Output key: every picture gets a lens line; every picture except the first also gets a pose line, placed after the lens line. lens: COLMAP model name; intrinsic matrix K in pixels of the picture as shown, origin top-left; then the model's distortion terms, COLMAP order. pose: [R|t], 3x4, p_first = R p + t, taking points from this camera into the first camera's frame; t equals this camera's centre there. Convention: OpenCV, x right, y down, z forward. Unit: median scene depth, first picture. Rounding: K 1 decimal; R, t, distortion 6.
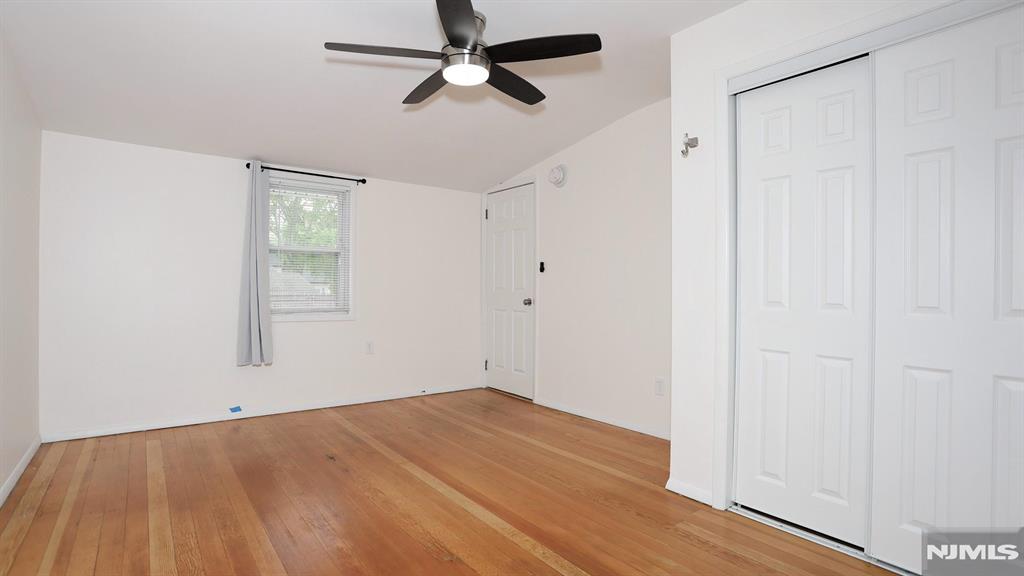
lens RADIAL K [[489.7, 0, 507.1], [0, 489.7, 289.0], [0, 0, 1]] dist [-0.079295, 0.045118]
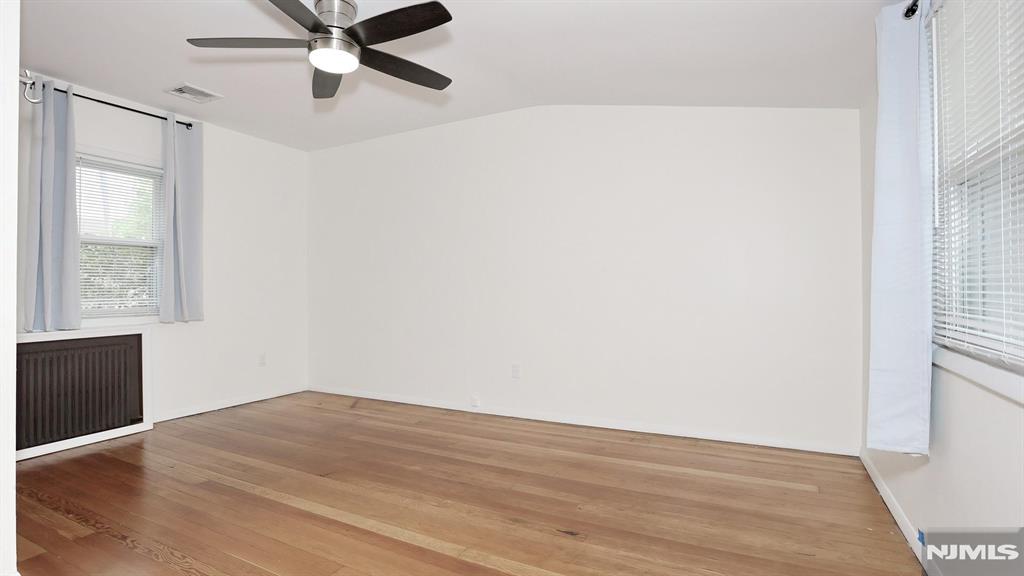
lens RADIAL K [[489.7, 0, 507.1], [0, 489.7, 289.0], [0, 0, 1]] dist [-0.079295, 0.045118]
pose [[-0.903010, -0.001257, -0.429617, 0.012289], [-0.004046, 0.999976, 0.005579, 0.002976], [0.429599, 0.006776, -0.902994, 1.951897]]
